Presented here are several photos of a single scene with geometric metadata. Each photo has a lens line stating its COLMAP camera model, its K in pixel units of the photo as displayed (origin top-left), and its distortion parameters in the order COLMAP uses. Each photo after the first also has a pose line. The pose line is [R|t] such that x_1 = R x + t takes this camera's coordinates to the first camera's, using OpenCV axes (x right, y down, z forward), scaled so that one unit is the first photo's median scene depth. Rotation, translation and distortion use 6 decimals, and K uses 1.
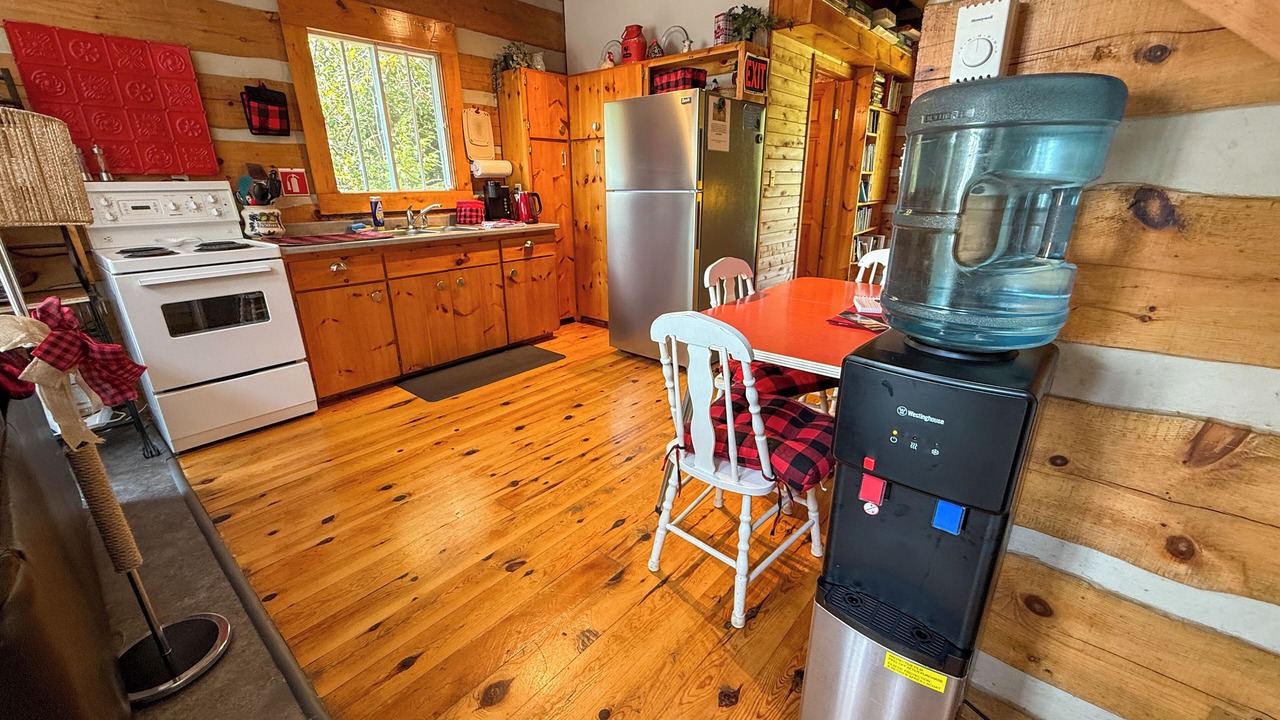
lens RADIAL K [[511.5, 0, 640.4], [0, 511.5, 359.6], [0, 0, 1]] dist [0.000043, -0.000150]
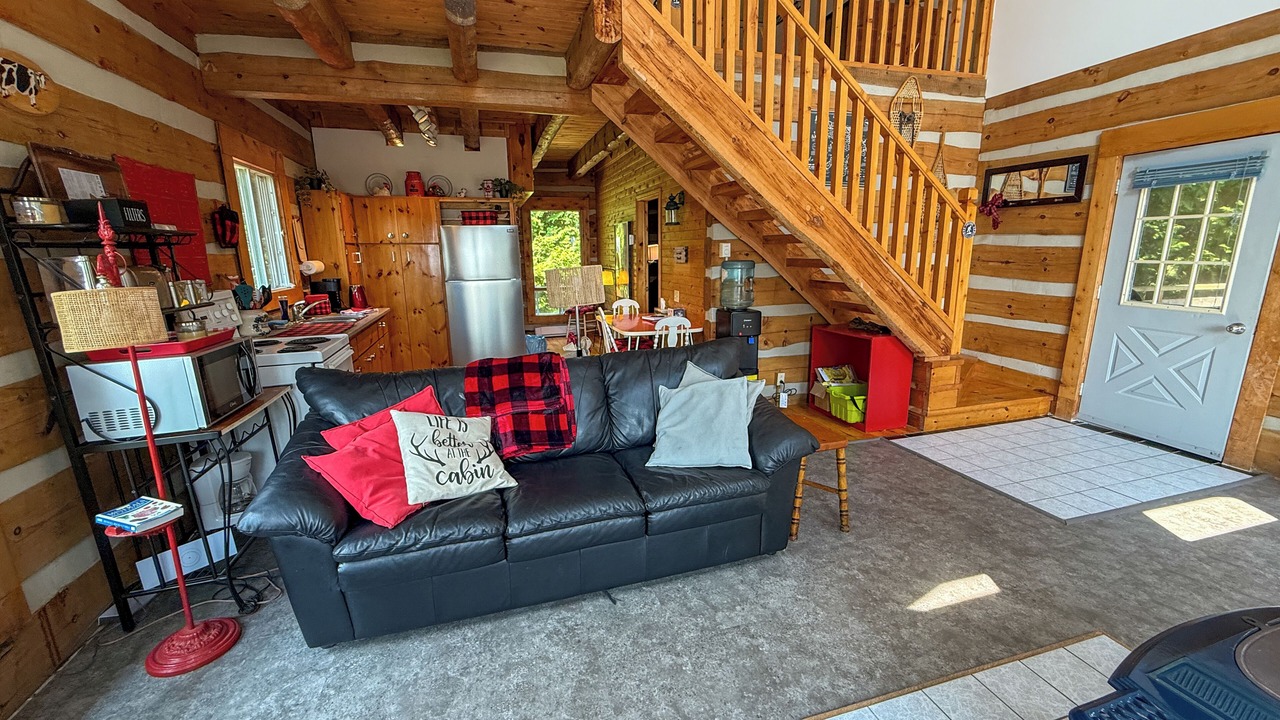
lens RADIAL K [[511.5, 0, 639.0], [0, 511.5, 359.4], [0, 0, 1]] dist [0.000043, -0.000150]
pose [[0.543225, -0.173767, 0.821408, -1.128972], [0.283168, 0.958944, 0.015593, 0.023705], [-0.790394, 0.224126, 0.570127, -0.260177]]
